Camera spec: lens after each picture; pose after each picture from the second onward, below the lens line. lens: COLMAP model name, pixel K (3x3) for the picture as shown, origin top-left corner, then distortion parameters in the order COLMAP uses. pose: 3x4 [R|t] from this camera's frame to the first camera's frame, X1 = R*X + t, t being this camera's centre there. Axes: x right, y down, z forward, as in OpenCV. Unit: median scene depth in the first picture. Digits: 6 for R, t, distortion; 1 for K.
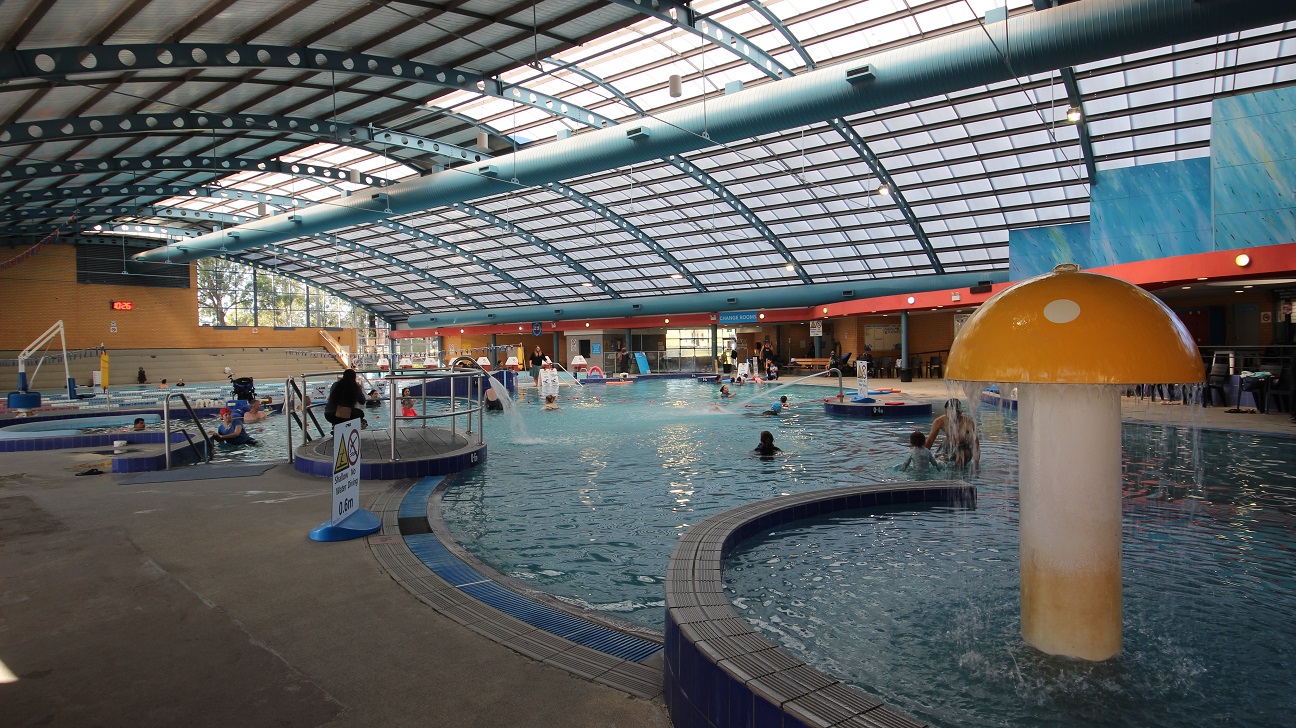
lens RADIAL K [[725.0, 0, 648.0], [0, 725.0, 364.0], [0, 0, 1]] dist [-0.004505, -0.001726]
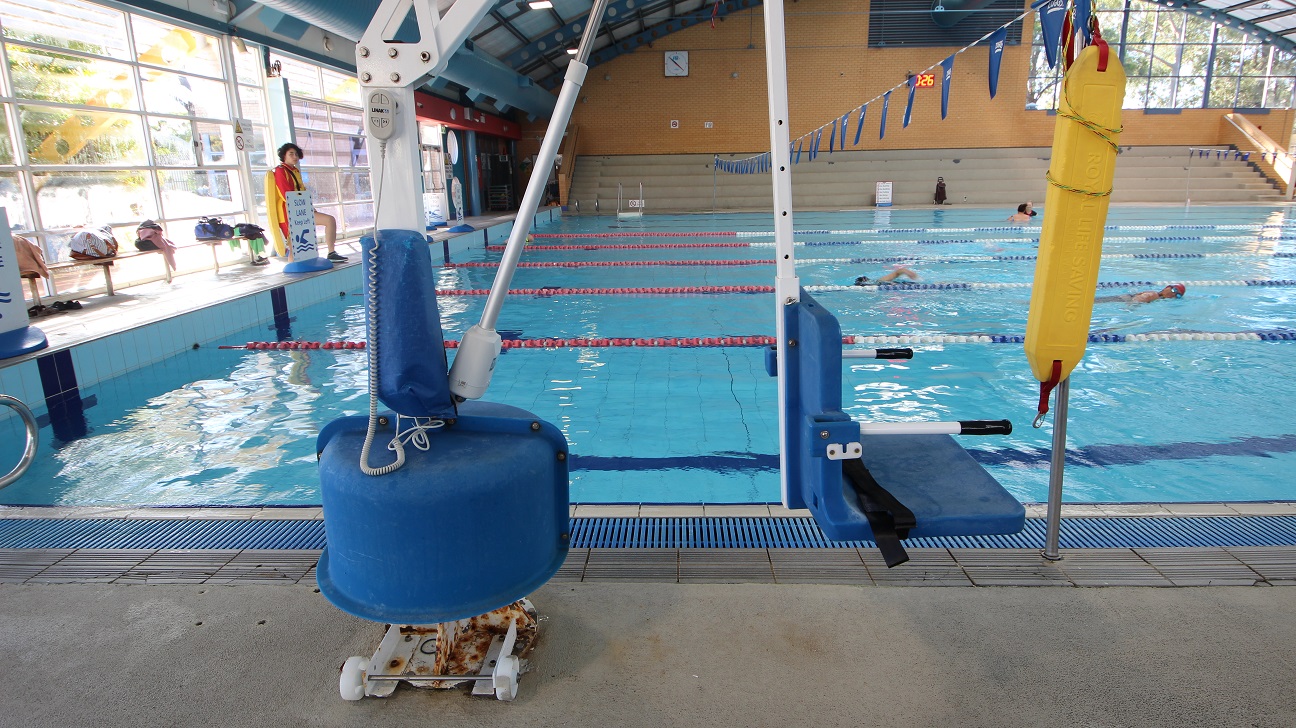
lens RADIAL K [[725.0, 0, 648.0], [0, 725.0, 364.0], [0, 0, 1]] dist [-0.004505, -0.001726]
pose [[0.588990, 0.215770, -0.778803, -0.309932], [-0.012218, 0.965965, 0.258385, 0.001035], [0.808048, -0.142671, 0.571580, 0.390845]]
